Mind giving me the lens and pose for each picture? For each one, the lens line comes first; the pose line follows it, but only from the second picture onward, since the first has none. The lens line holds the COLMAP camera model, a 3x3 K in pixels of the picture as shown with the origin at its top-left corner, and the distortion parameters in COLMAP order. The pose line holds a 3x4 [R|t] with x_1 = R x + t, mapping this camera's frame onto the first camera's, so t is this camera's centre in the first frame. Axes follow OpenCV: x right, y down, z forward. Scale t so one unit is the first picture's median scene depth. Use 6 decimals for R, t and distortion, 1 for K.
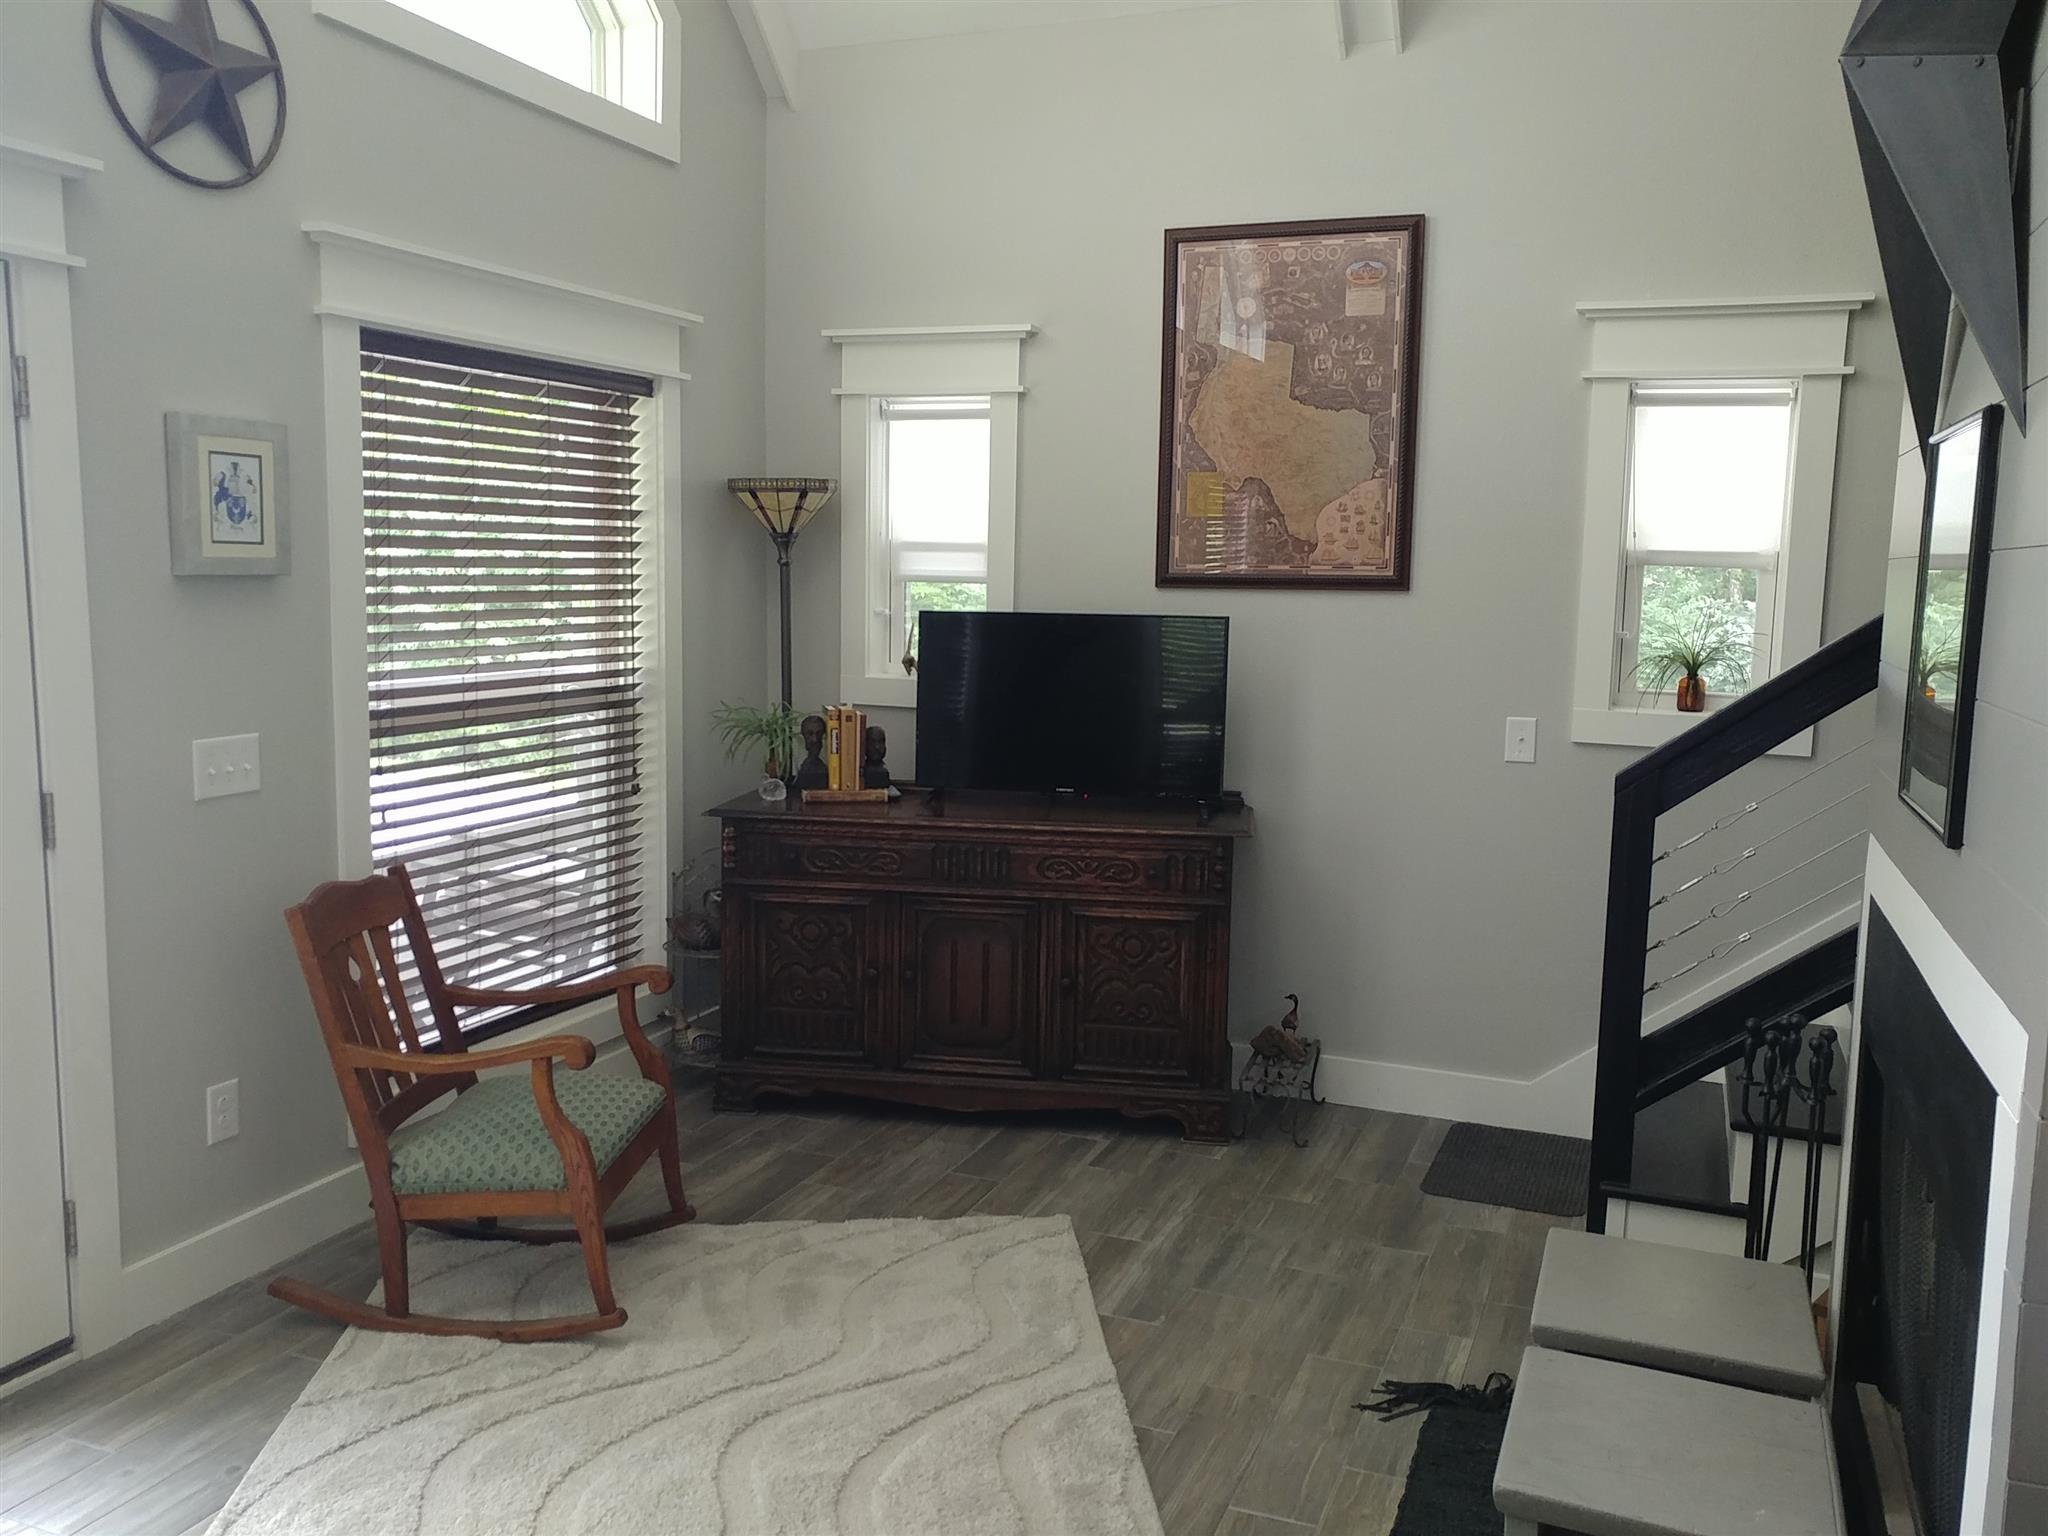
lens RADIAL K [[1680.6, 0, 1044.7], [0, 1680.6, 766.9], [0, 0, 1]] dist [0.001157, 0.010912]
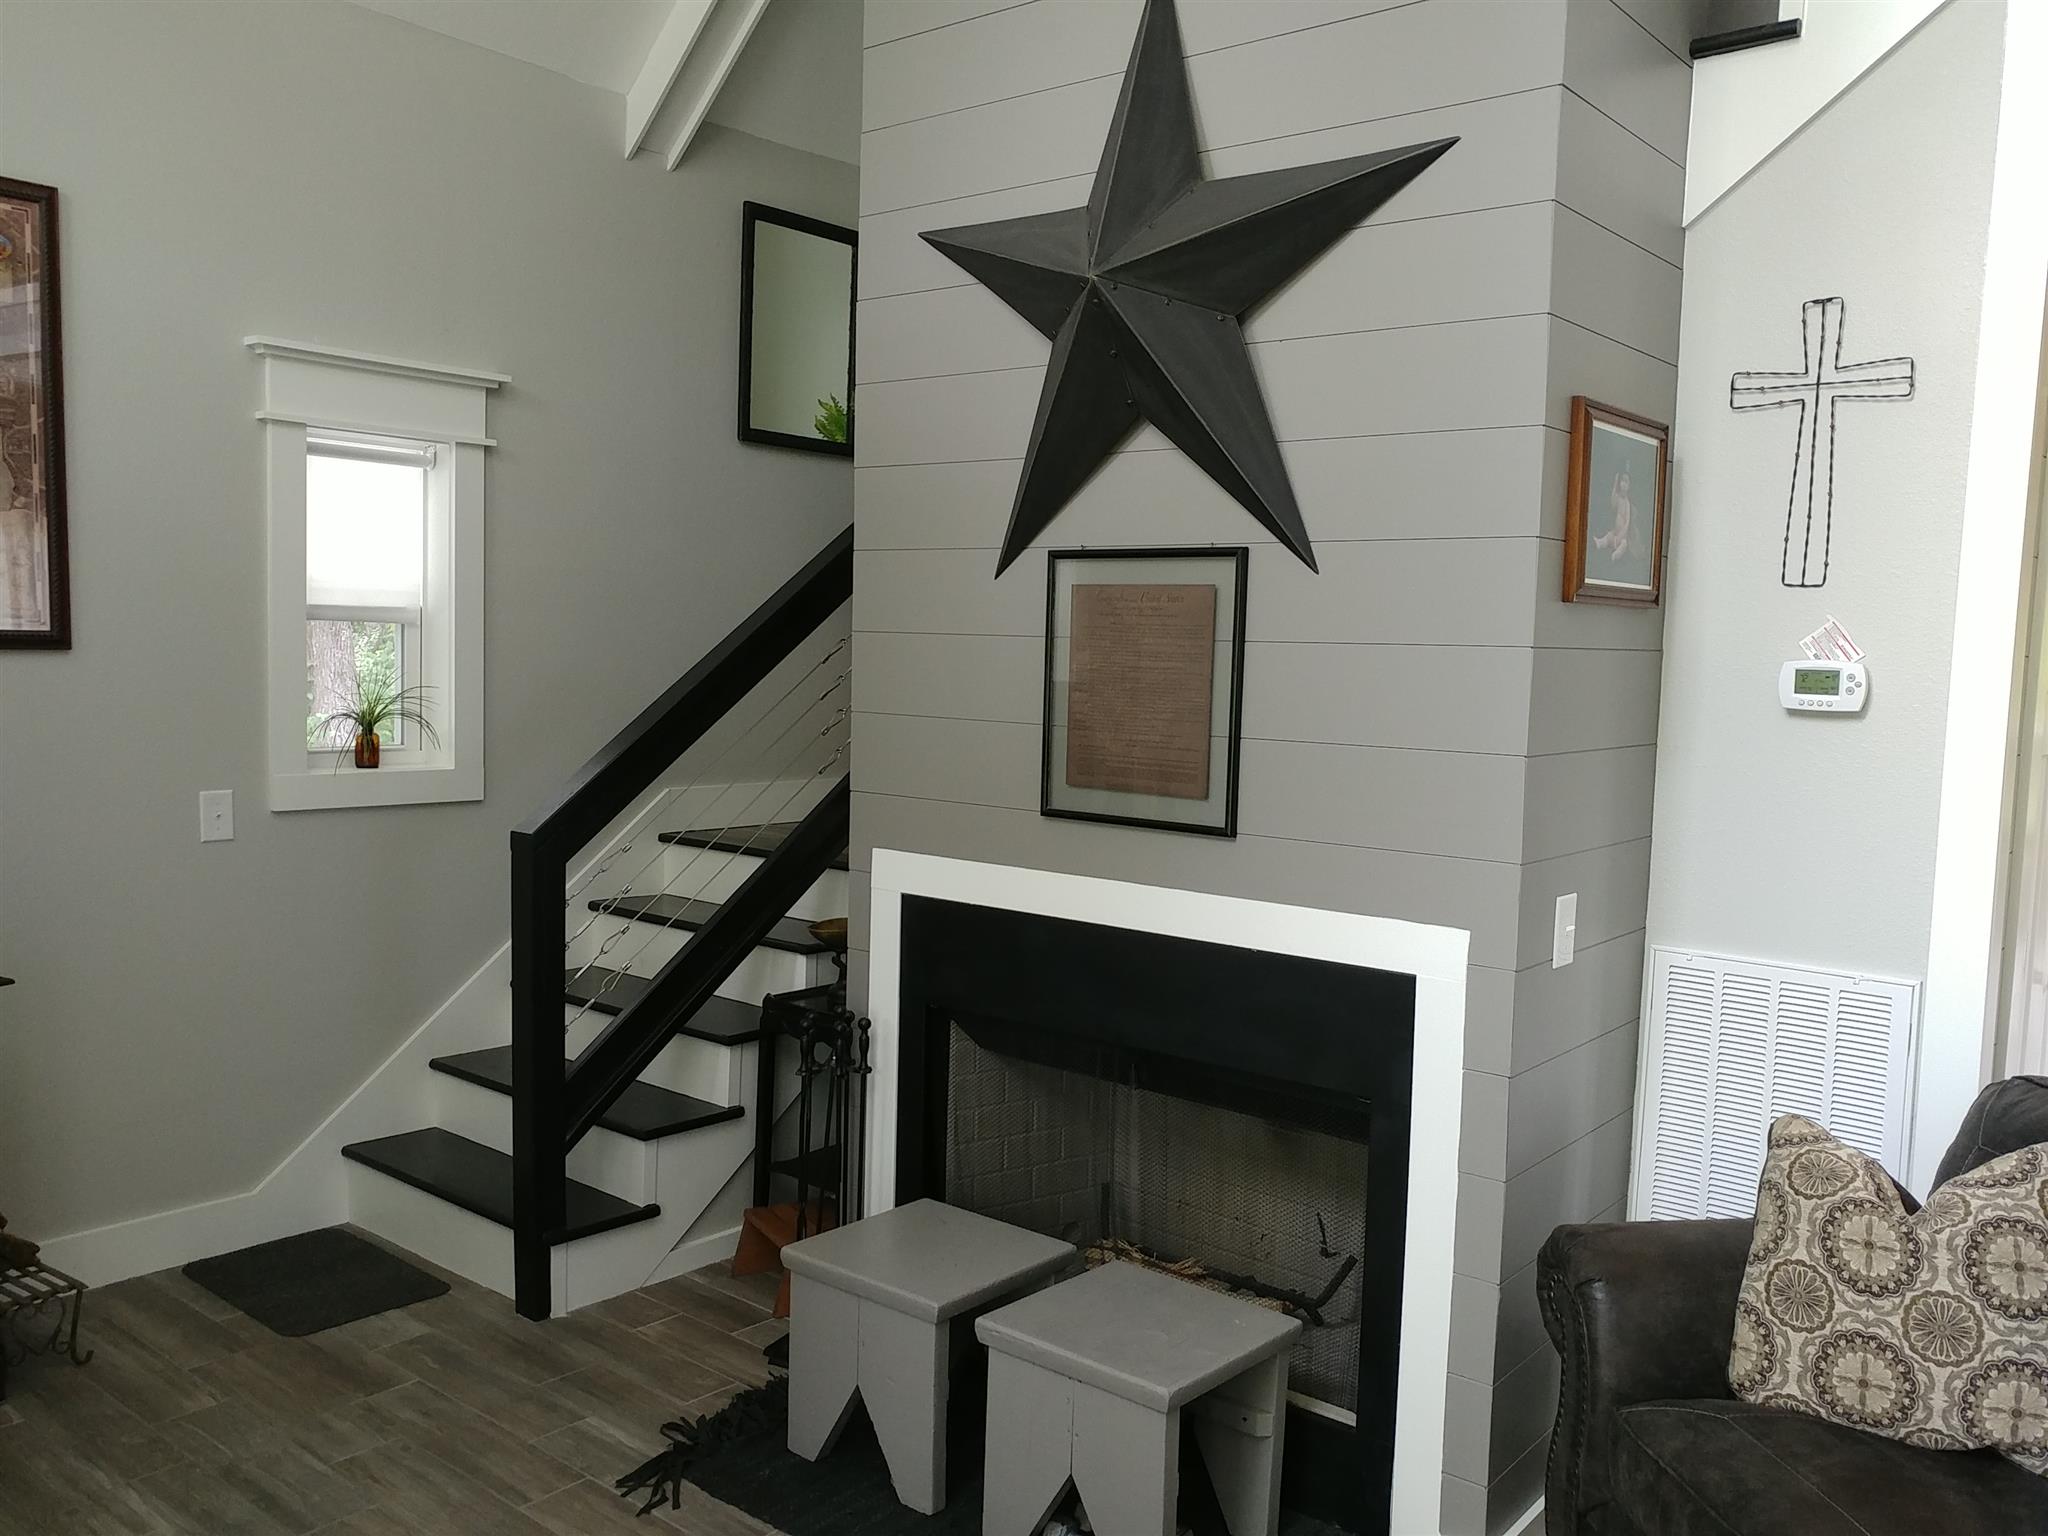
lens RADIAL K [[1680.6, 0, 1044.7], [0, 1680.6, 766.9], [0, 0, 1]] dist [0.001157, 0.010912]
pose [[0.292549, -0.087224, 0.952264, -0.463858], [0.085856, 0.994205, 0.064689, -0.066023], [-0.952388, 0.062833, 0.298343, 0.337306]]
